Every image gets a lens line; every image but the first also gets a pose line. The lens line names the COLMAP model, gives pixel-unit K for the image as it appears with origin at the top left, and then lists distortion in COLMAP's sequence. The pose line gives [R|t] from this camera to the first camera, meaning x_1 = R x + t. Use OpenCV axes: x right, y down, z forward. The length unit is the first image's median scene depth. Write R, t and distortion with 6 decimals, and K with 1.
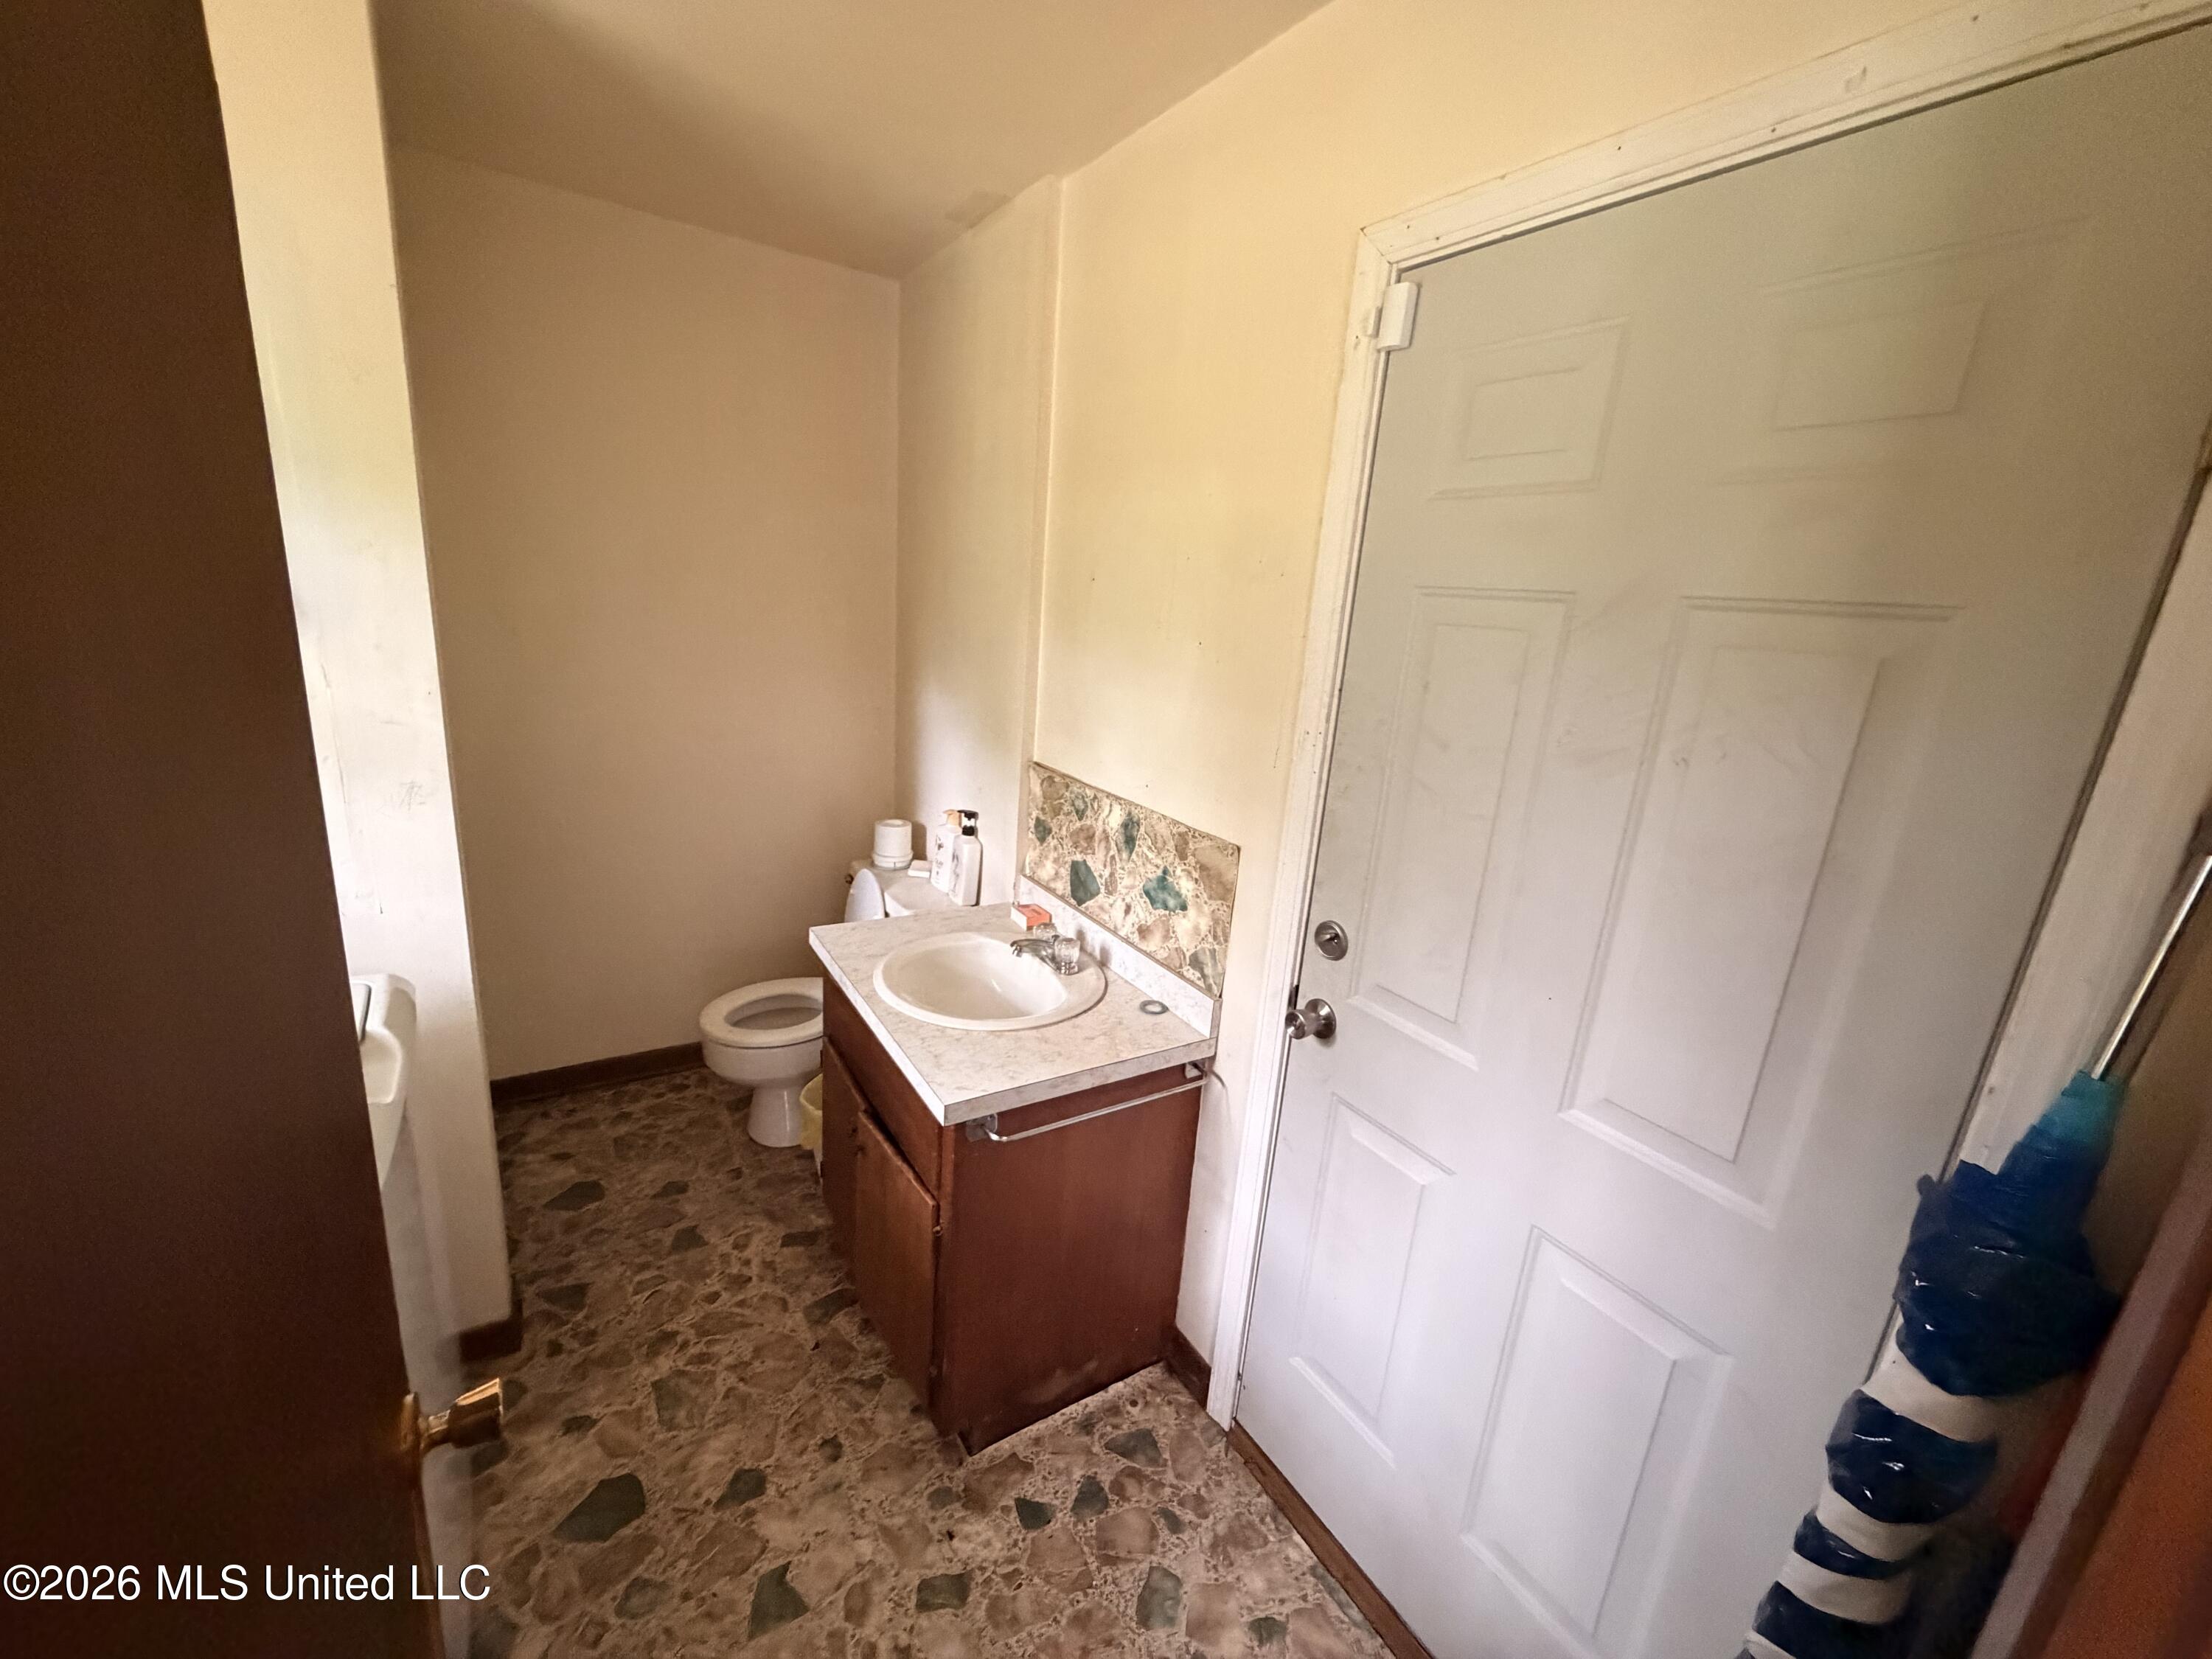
lens RADIAL K [[884.8, 0, 1101.0], [0, 884.8, 825.2], [0, 0, 1]] dist [0.002881, 0.000334]
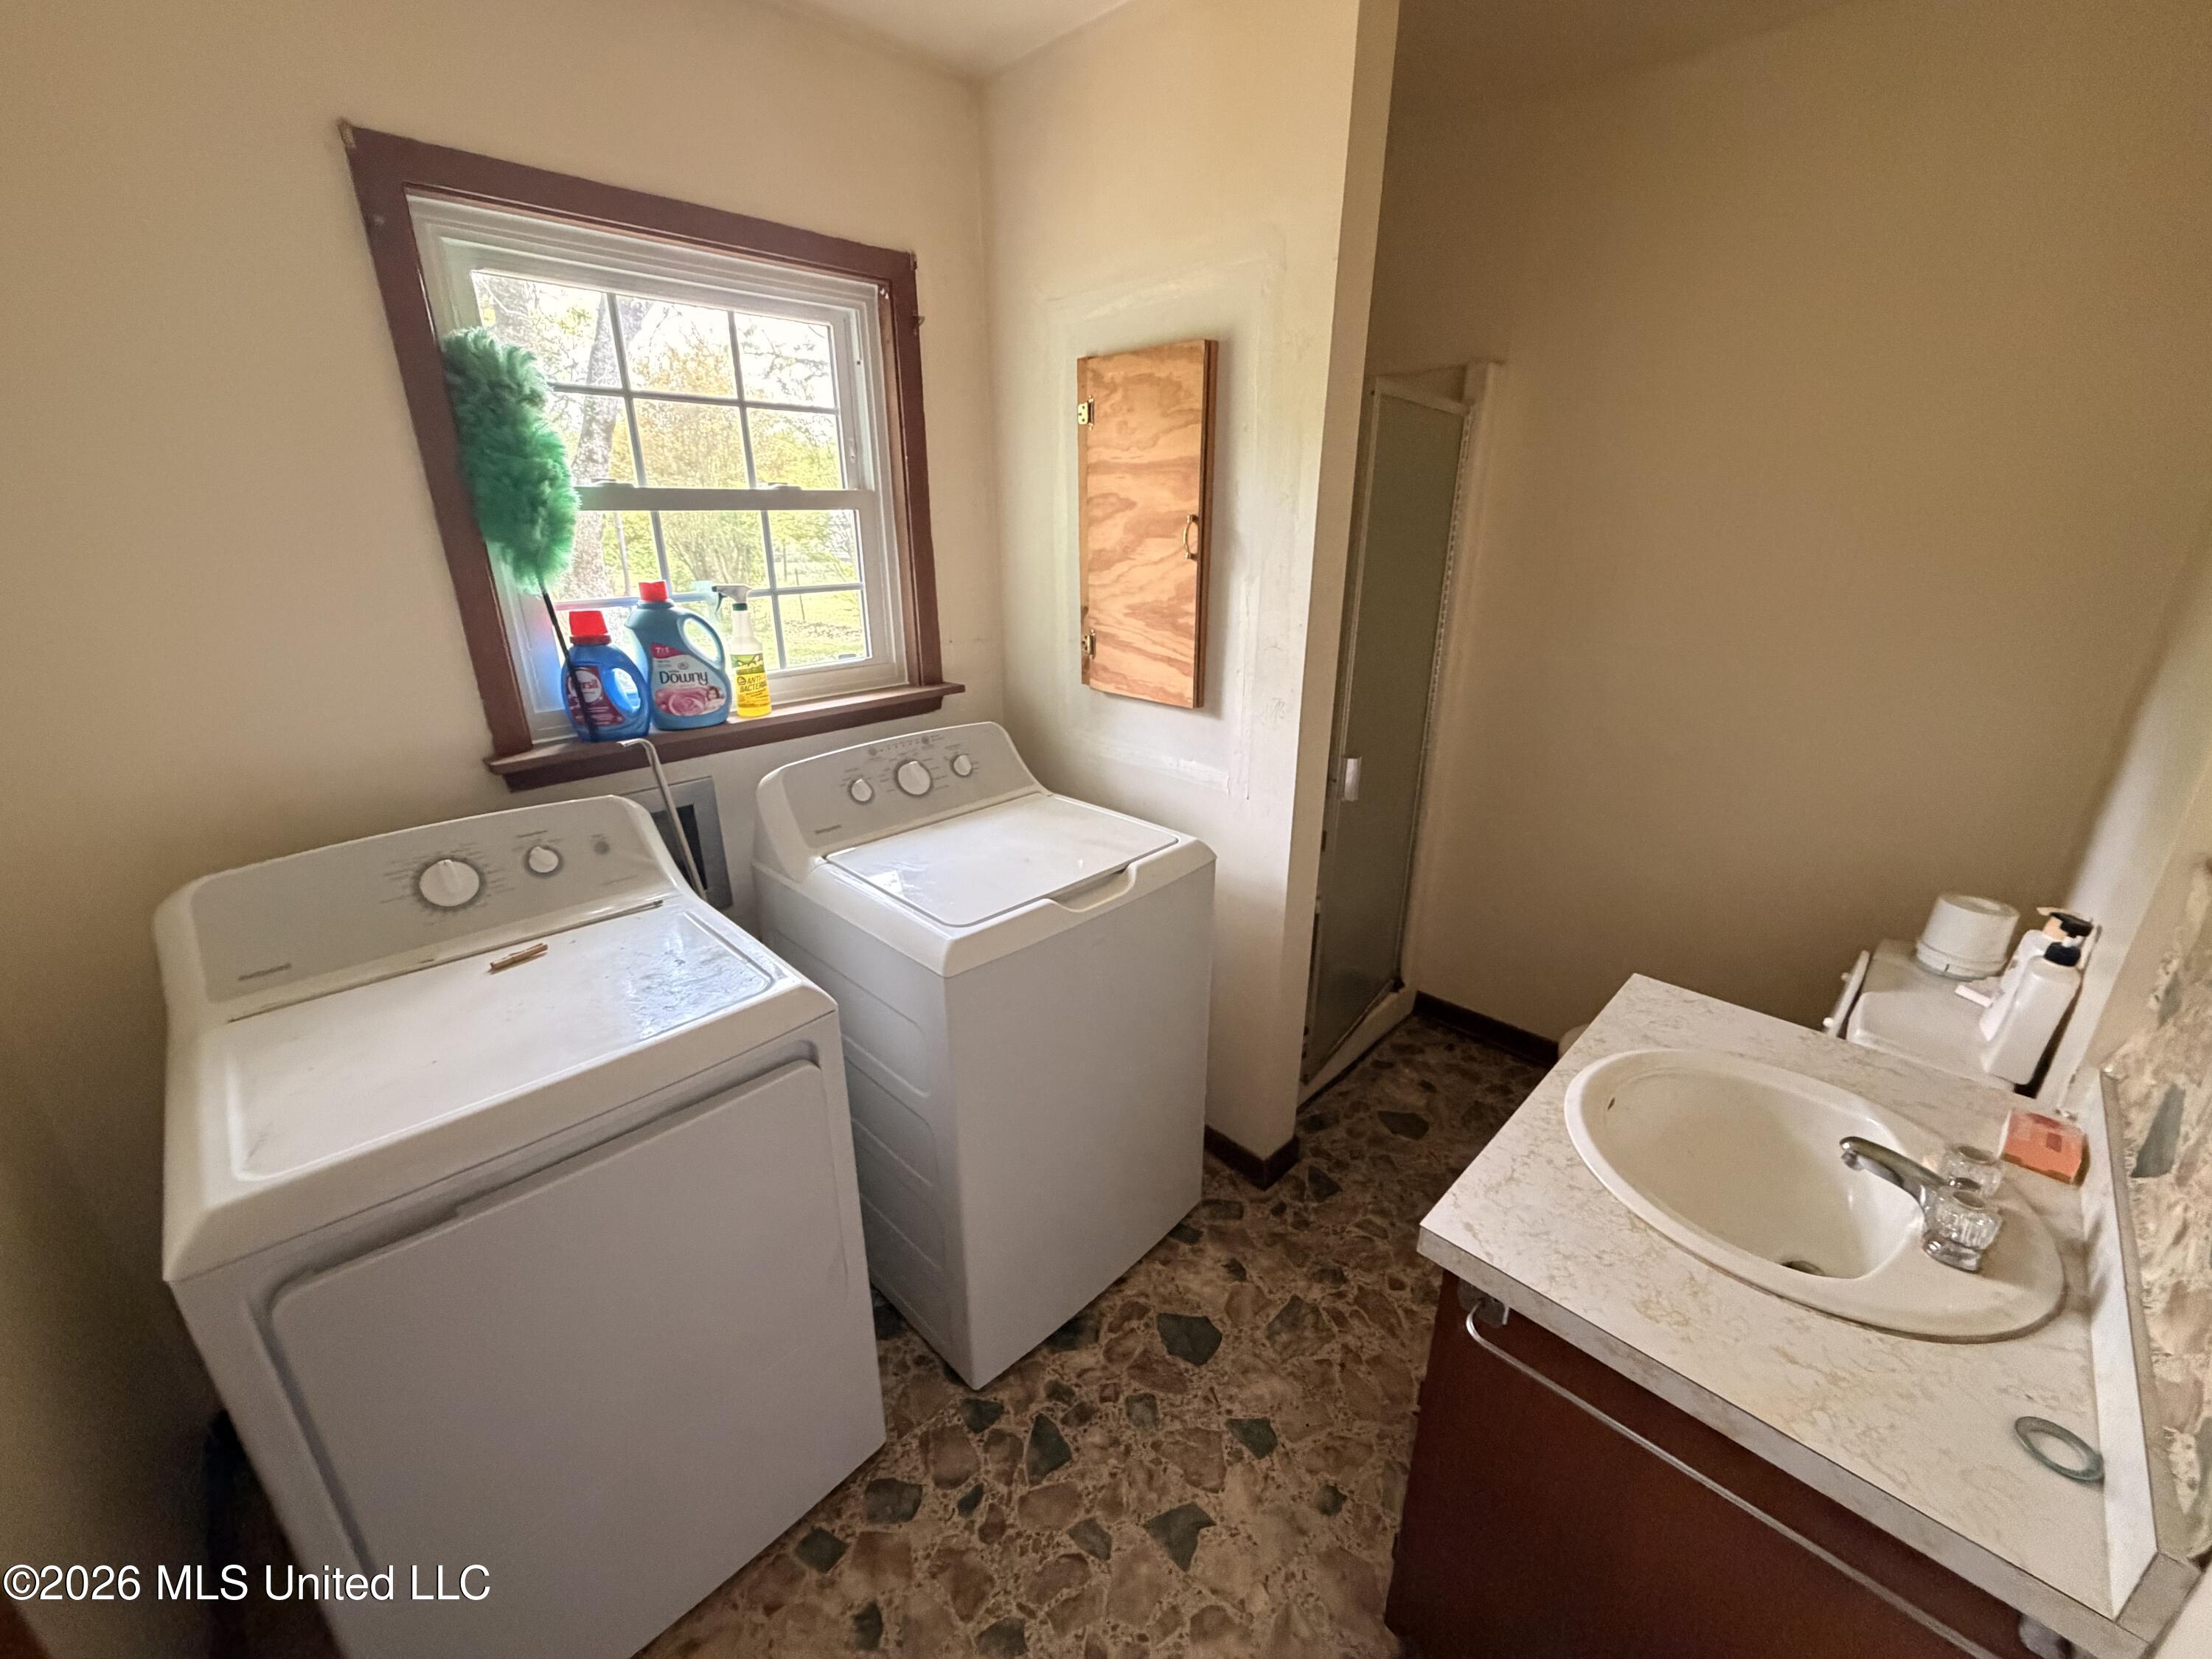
lens RADIAL K [[884.8, 0, 1106.5], [0, 884.8, 830.7], [0, 0, 1]] dist [0.002881, 0.000334]
pose [[0.222873, 0.259860, -0.939574, 0.308034], [-0.227601, 0.951051, 0.209046, -0.068380], [0.947906, 0.167257, 0.271108, 0.439217]]
